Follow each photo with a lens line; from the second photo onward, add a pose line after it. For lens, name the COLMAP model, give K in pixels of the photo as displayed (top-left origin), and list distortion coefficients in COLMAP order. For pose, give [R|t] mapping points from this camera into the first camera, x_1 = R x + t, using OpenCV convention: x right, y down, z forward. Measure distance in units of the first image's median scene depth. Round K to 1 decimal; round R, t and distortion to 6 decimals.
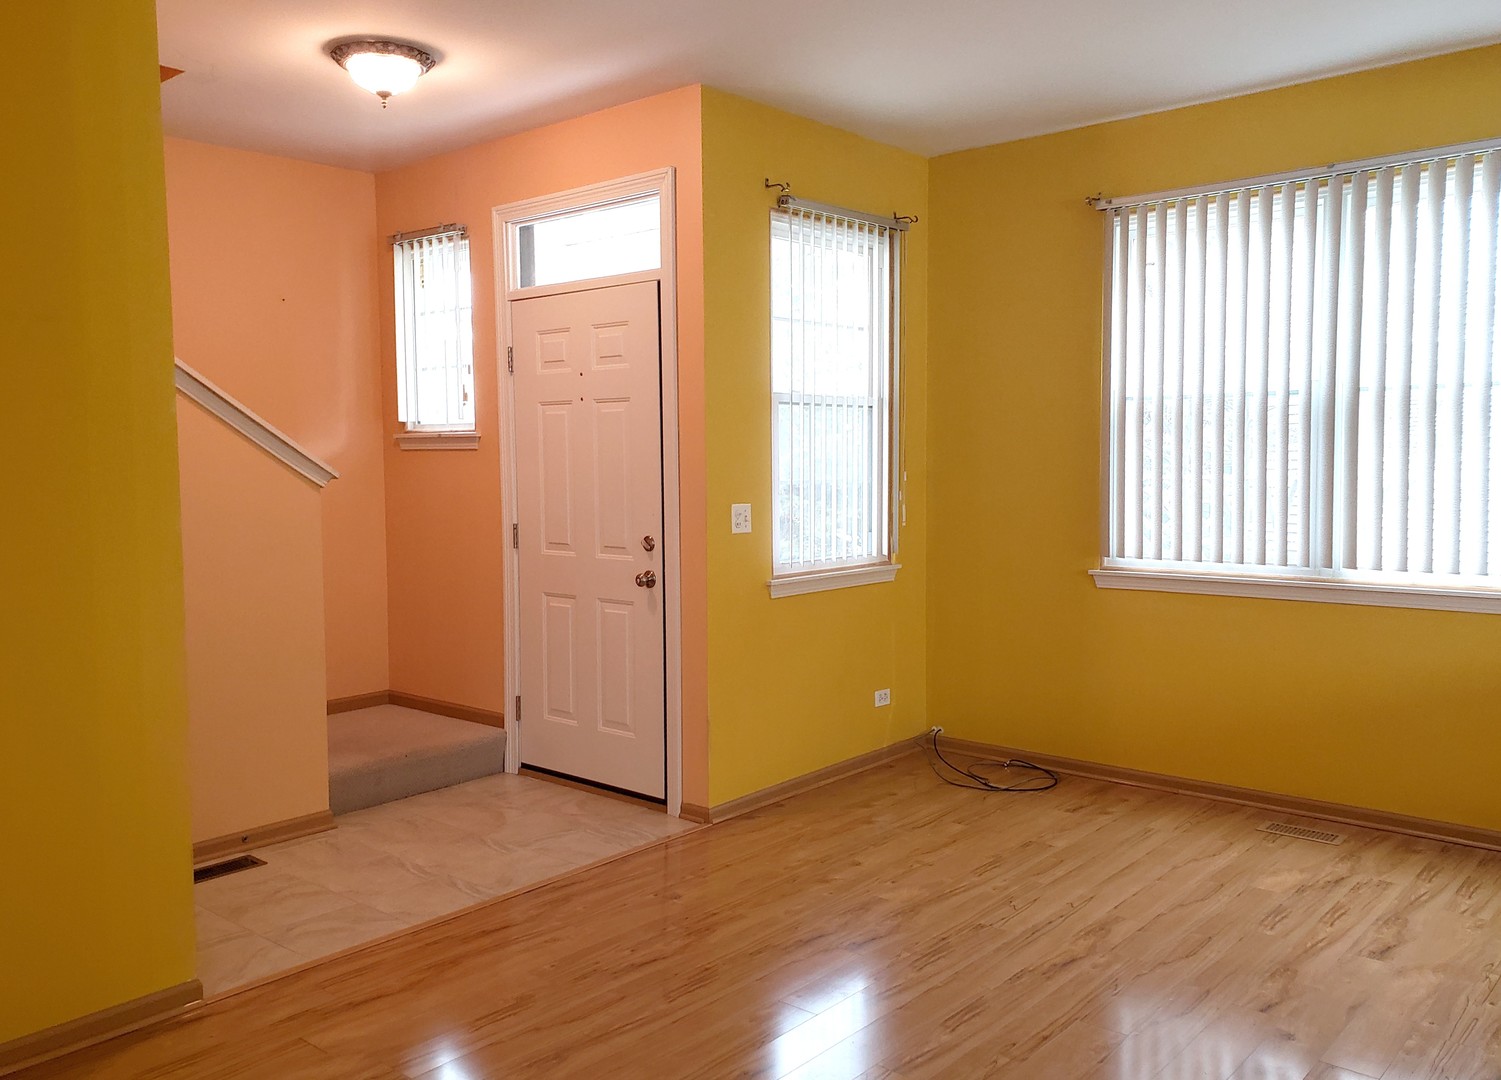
lens RADIAL K [[1210.9, 0, 749.3], [0, 1210.9, 535.5], [0, 0, 1]] dist [0.037998, -0.028711]
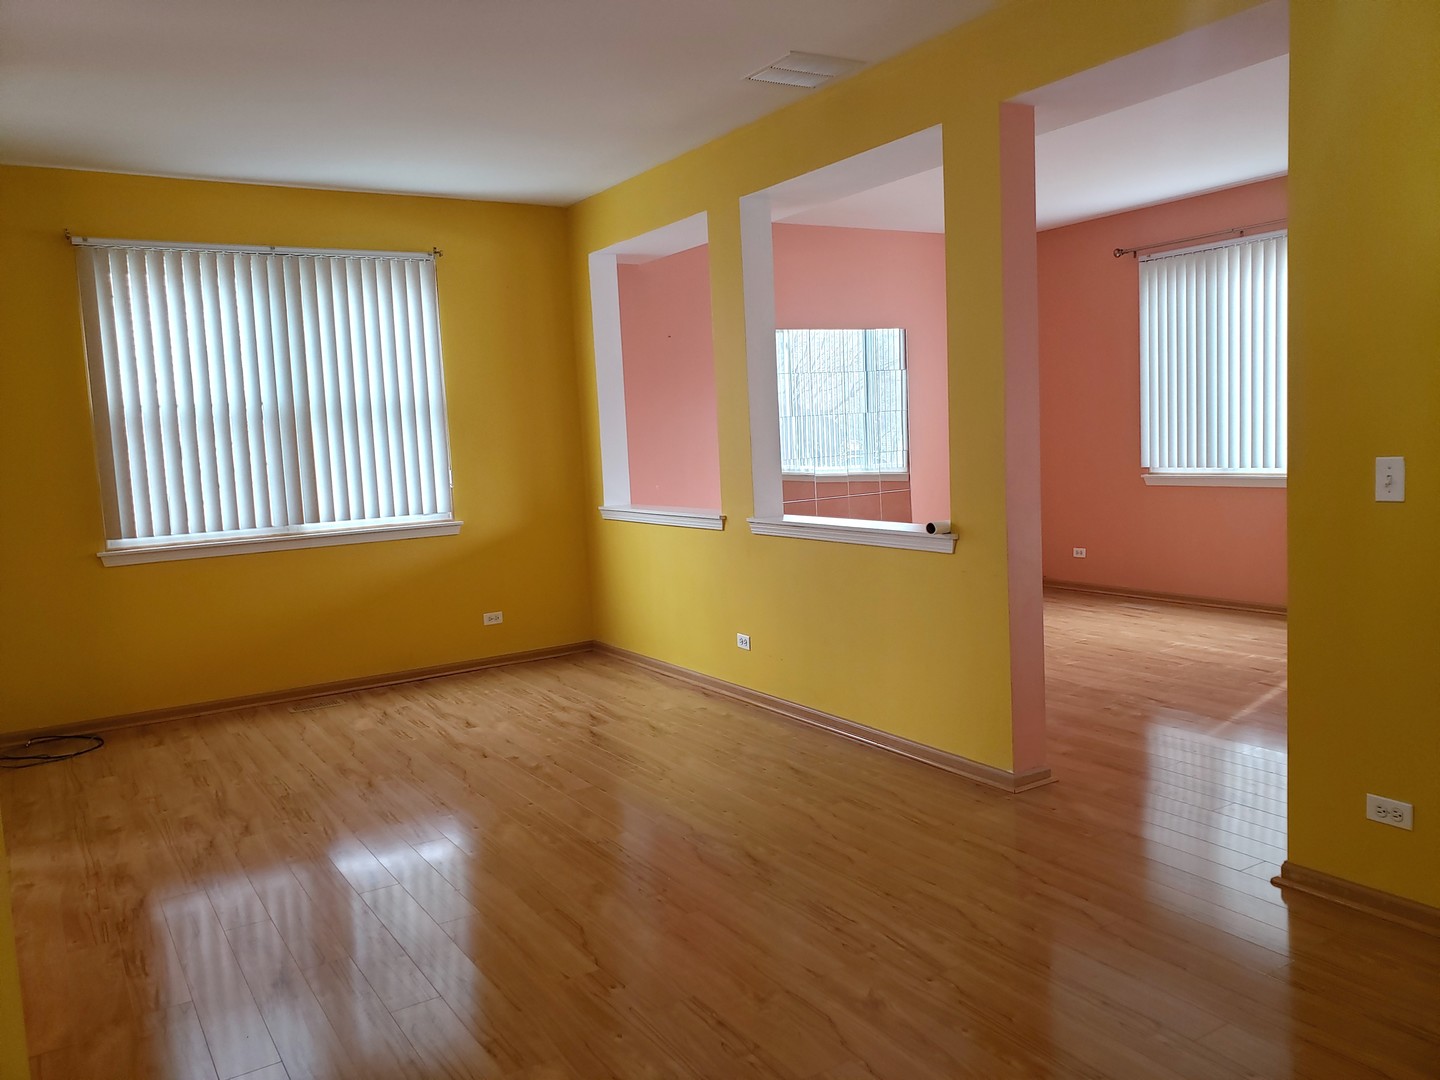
lens RADIAL K [[1105.5, 0, 719.5], [0, 1105.5, 538.7], [0, 0, 1]] dist [0.045028, -0.045972]
pose [[0.302930, -0.099180, 0.947838, -0.675106], [0.105357, 0.991959, 0.070124, 0.003236], [-0.947171, 0.078619, 0.310944, 0.121487]]
